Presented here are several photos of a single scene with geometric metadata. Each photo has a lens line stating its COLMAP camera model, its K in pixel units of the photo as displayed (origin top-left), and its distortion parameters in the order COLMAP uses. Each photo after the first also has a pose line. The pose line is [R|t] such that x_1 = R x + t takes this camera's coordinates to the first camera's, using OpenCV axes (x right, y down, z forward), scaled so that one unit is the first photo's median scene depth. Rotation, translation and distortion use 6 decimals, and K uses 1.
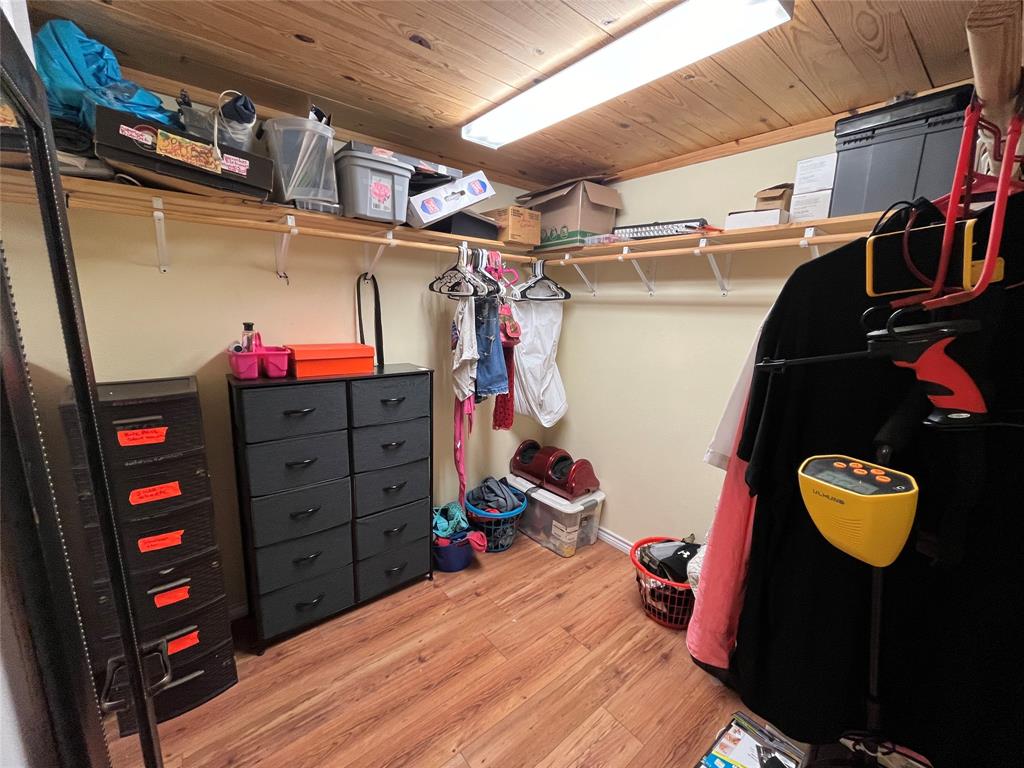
lens RADIAL K [[412.9, 0, 509.2], [0, 412.9, 384.3], [0, 0, 1]] dist [-0.008377, 0.000993]
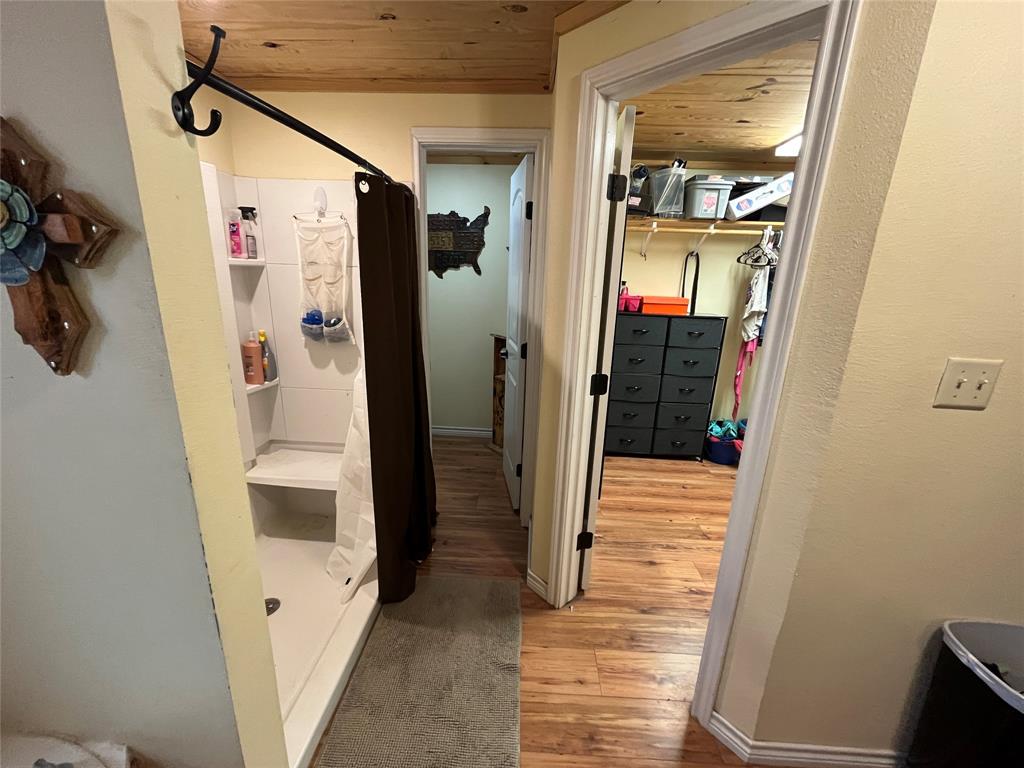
lens RADIAL K [[412.9, 0, 509.1], [0, 412.9, 387.6], [0, 0, 1]] dist [-0.008377, 0.000993]
pose [[0.739608, 0.171934, -0.650706, 0.249830], [-0.133365, 0.985088, 0.108700, 0.165197], [0.659692, 0.006386, 0.751509, -0.649025]]
